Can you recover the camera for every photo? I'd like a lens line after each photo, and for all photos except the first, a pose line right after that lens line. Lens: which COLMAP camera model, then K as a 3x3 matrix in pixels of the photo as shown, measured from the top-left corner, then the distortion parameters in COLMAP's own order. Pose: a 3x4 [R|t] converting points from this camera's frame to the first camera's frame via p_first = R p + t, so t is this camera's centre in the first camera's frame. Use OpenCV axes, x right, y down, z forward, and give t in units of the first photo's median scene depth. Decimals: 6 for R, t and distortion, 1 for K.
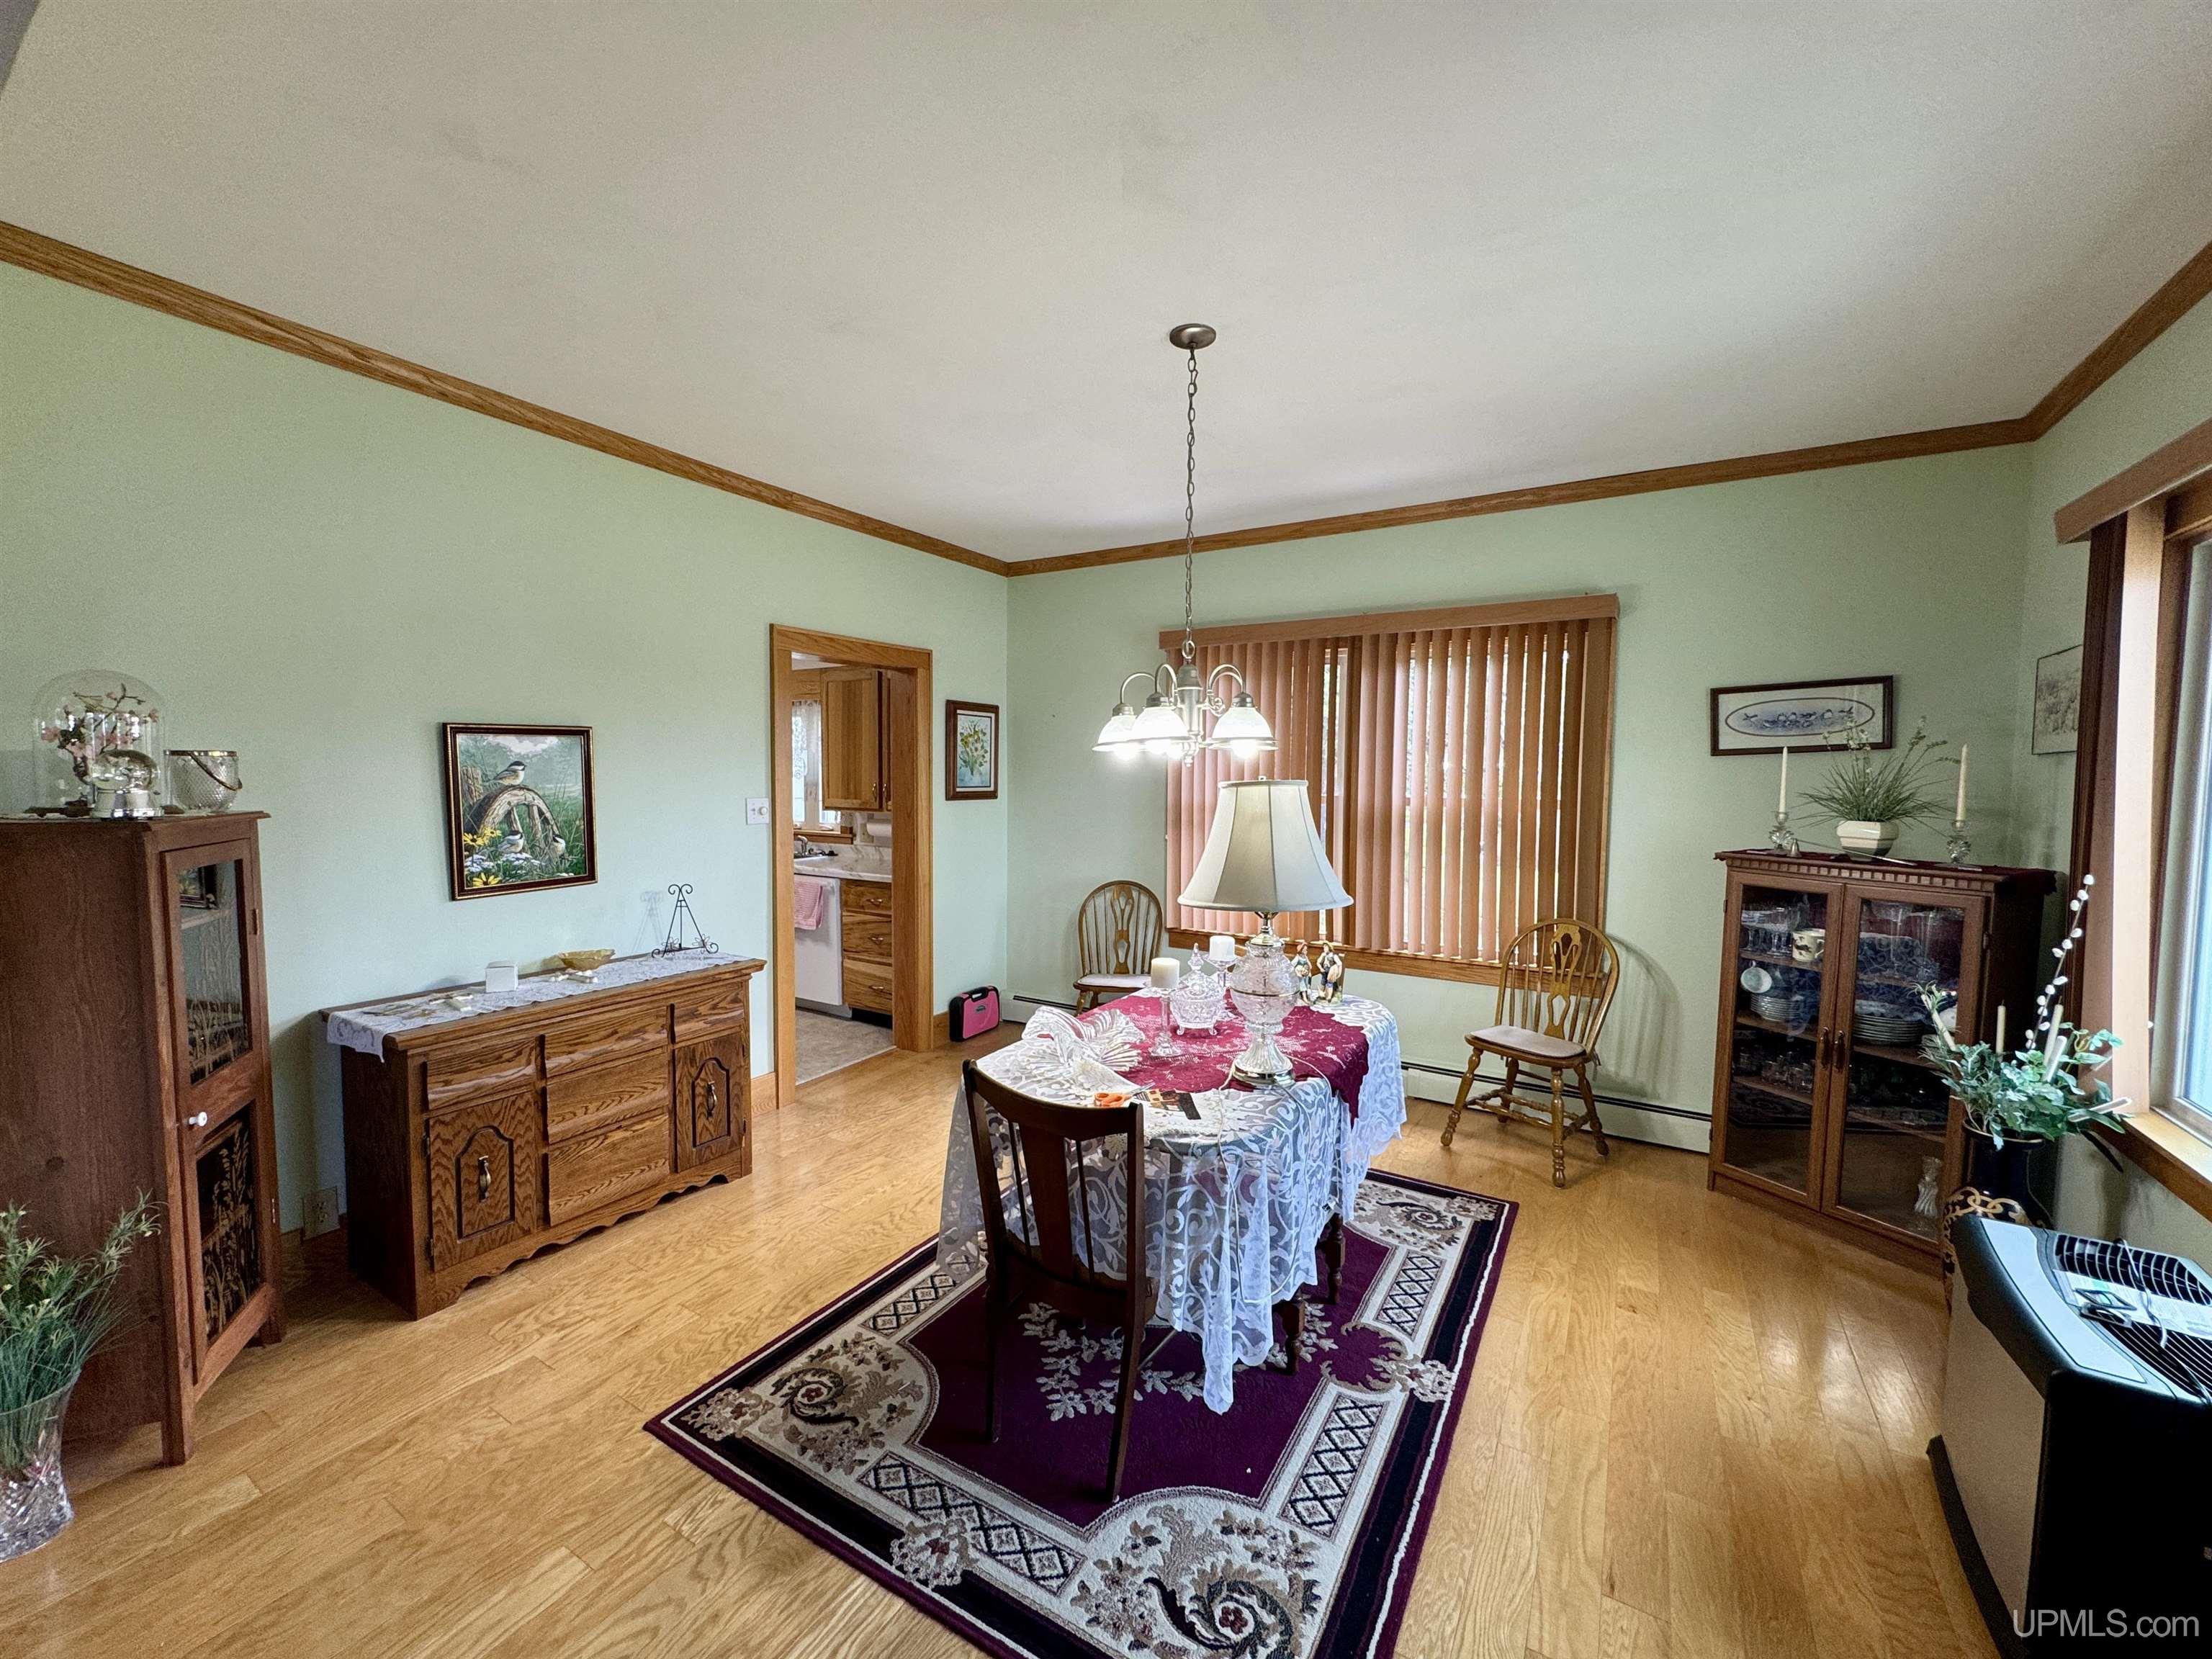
lens RADIAL K [[891.2, 0, 1100.1], [0, 891.2, 834.1], [0, 0, 1]] dist [-0.003953, 0.000386]
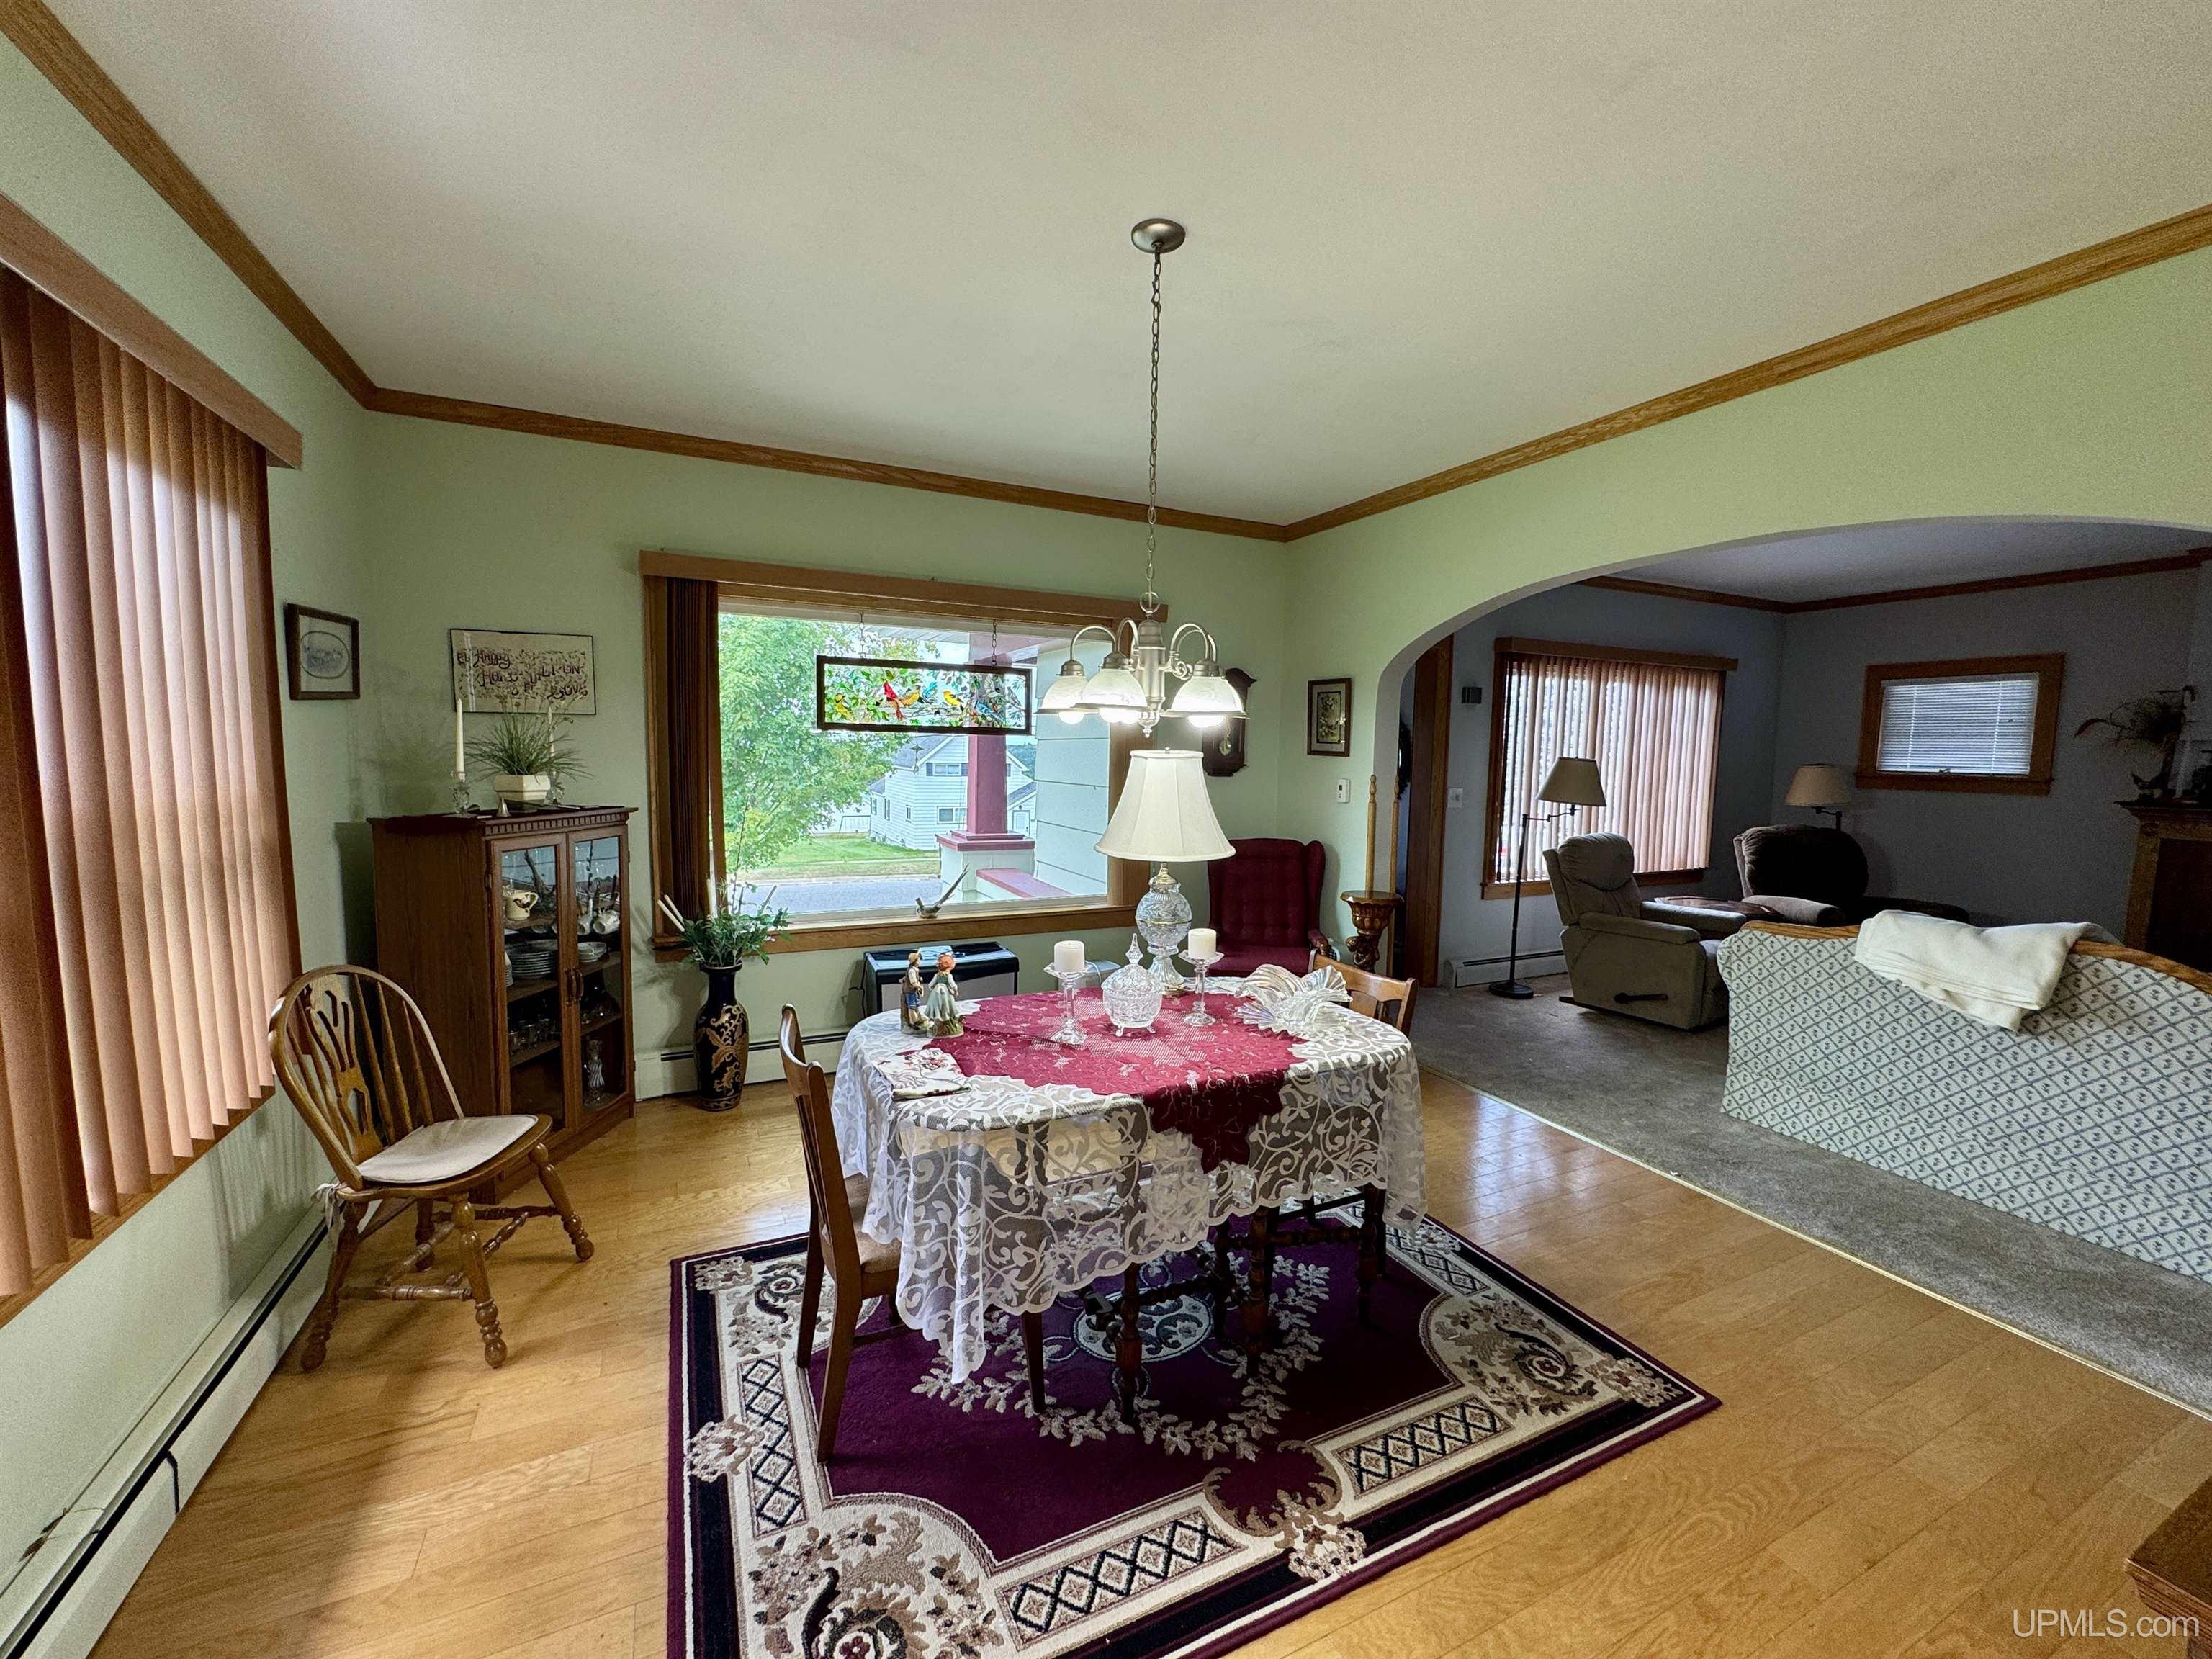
lens RADIAL K [[891.2, 0, 1103.1], [0, 891.2, 829.8], [0, 0, 1]] dist [-0.003953, 0.000386]
pose [[0.835496, 0.068351, -0.545229, 0.676774], [-0.058549, 0.997659, 0.035349, -0.018381], [0.546369, 0.002388, 0.837541, 0.301641]]
